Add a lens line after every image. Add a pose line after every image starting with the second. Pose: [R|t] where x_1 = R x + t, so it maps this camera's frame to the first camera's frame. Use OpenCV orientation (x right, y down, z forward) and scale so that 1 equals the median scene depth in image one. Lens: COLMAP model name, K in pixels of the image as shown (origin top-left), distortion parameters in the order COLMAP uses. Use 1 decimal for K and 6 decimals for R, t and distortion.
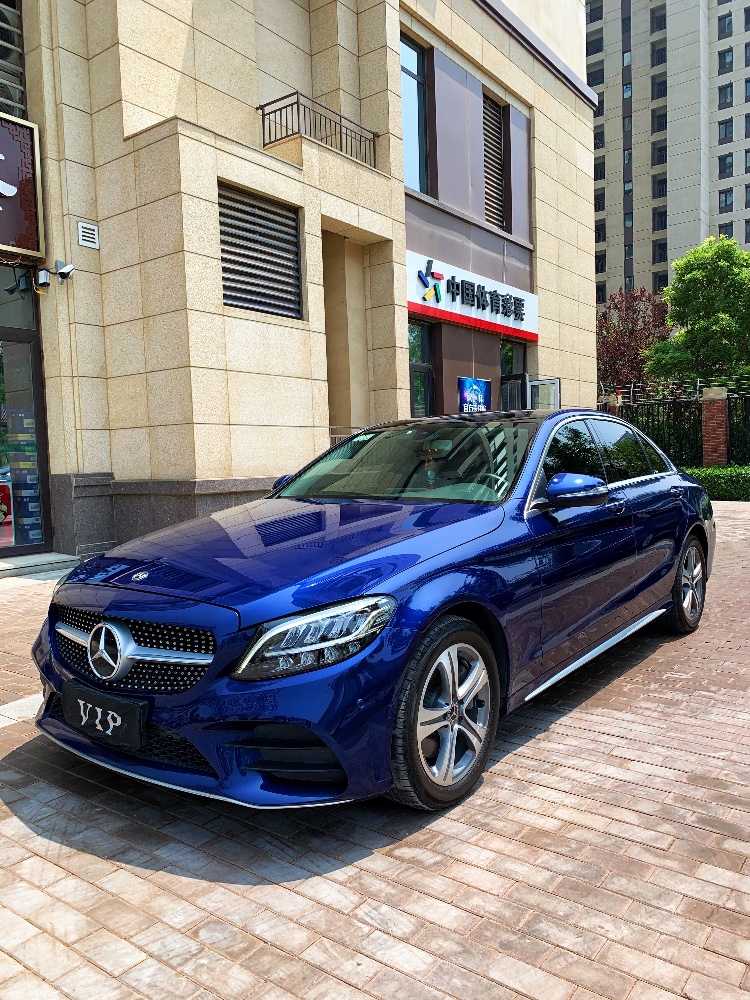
lens RADIAL K [[763.0, 0, 375.0], [0, 763.0, 500.0], [0, 0, 1]] dist [0.005135, -0.000817]
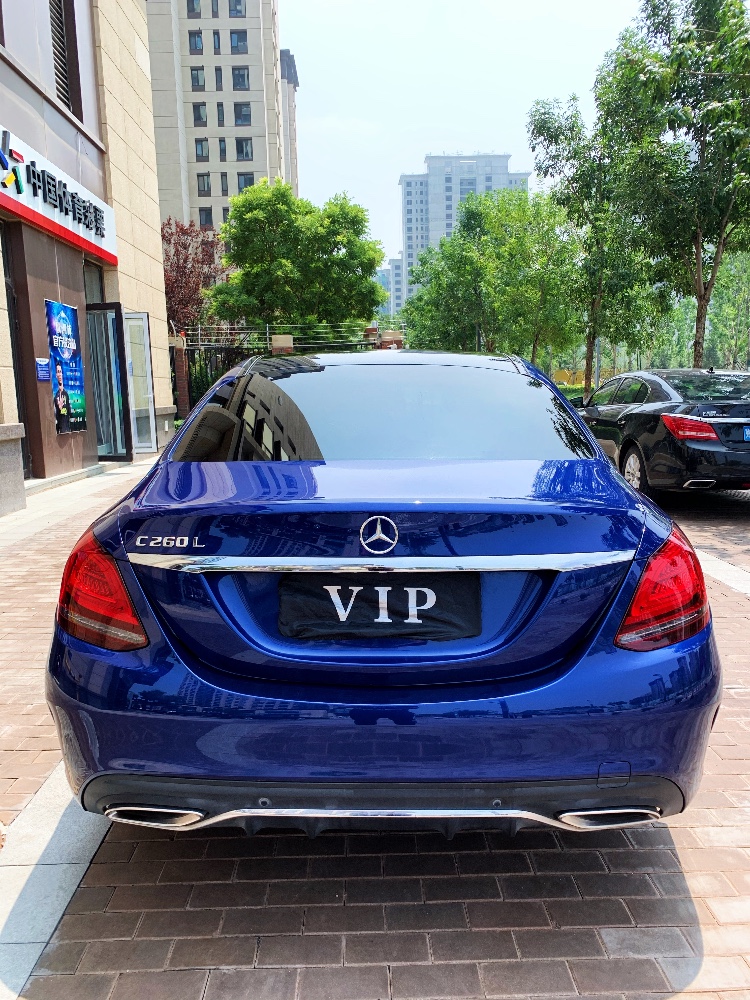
lens RADIAL K [[763.0, 0, 375.0], [0, 763.0, 500.0], [0, 0, 1]] dist [0.005135, -0.000817]
pose [[0.784073, -0.074432, 0.616189, -0.120384], [0.030076, 0.996173, 0.082062, -0.014435], [-0.619939, -0.045810, 0.783312, 0.190569]]
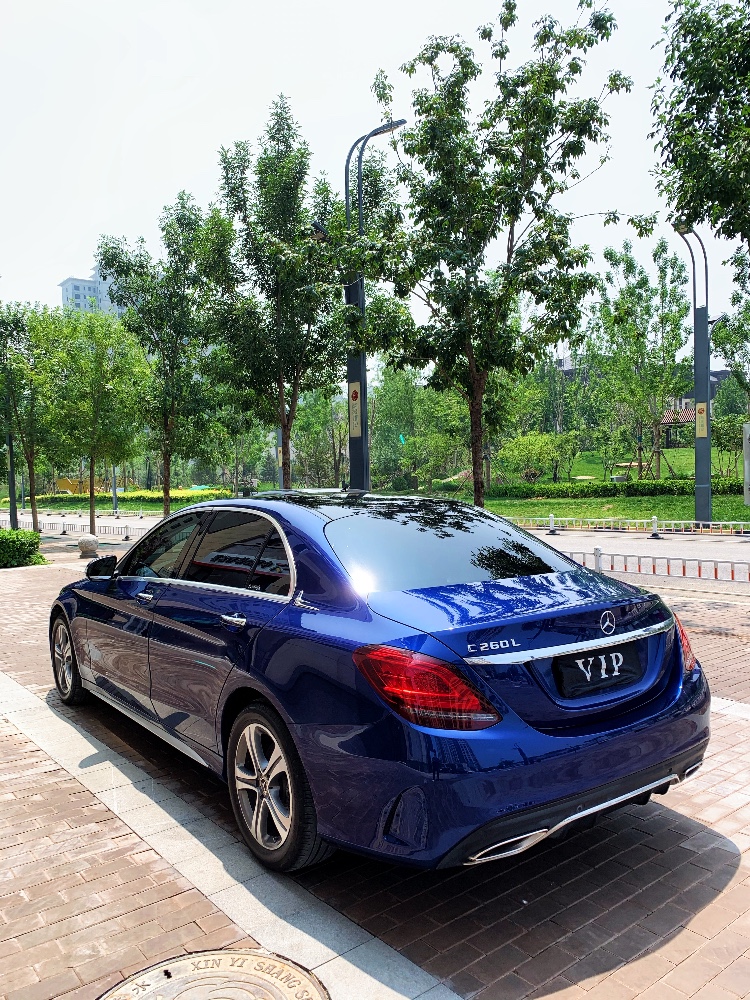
lens RADIAL K [[759.0, 0, 380.2], [0, 759.0, 498.2], [0, 0, 1]] dist [-0.008311, 0.000102]
pose [[0.245723, 0.005968, 0.969322, -0.253923], [0.073868, 0.996958, -0.024864, -0.030996], [-0.966521, 0.077712, 0.244535, 0.291544]]
